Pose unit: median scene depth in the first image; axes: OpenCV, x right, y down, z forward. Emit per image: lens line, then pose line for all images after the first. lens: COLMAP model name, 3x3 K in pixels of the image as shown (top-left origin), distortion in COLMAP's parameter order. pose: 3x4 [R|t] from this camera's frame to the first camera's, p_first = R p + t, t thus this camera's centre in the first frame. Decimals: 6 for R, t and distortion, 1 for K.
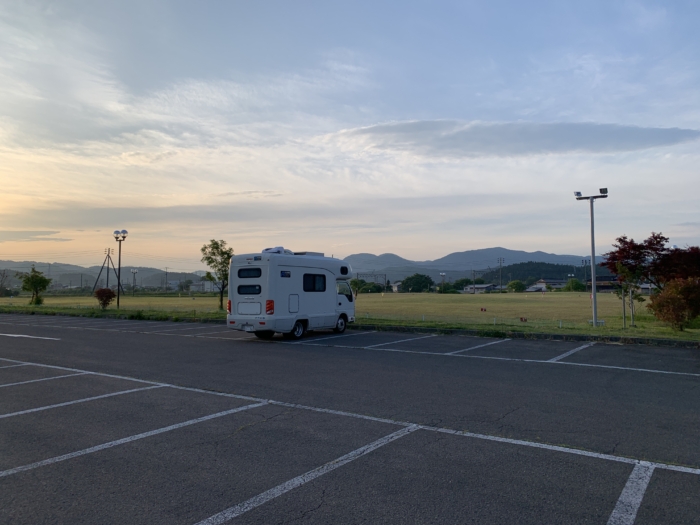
lens RADIAL K [[530.7, 0, 350.0], [0, 530.7, 262.5], [0, 0, 1]] dist [-0.000225, -0.000087]
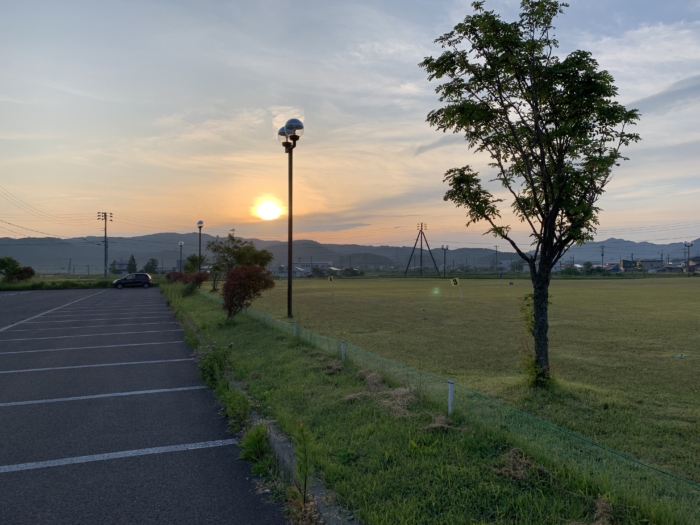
lens RADIAL K [[543.2, 0, 350.0], [0, 543.2, 262.5], [0, 0, 1]] dist [0.076271, 0.004190]
pose [[0.826956, -0.008567, -0.562202, -0.186666], [0.029772, 0.999148, 0.028566, 0.041833], [0.561478, -0.040361, 0.826507, 0.796422]]
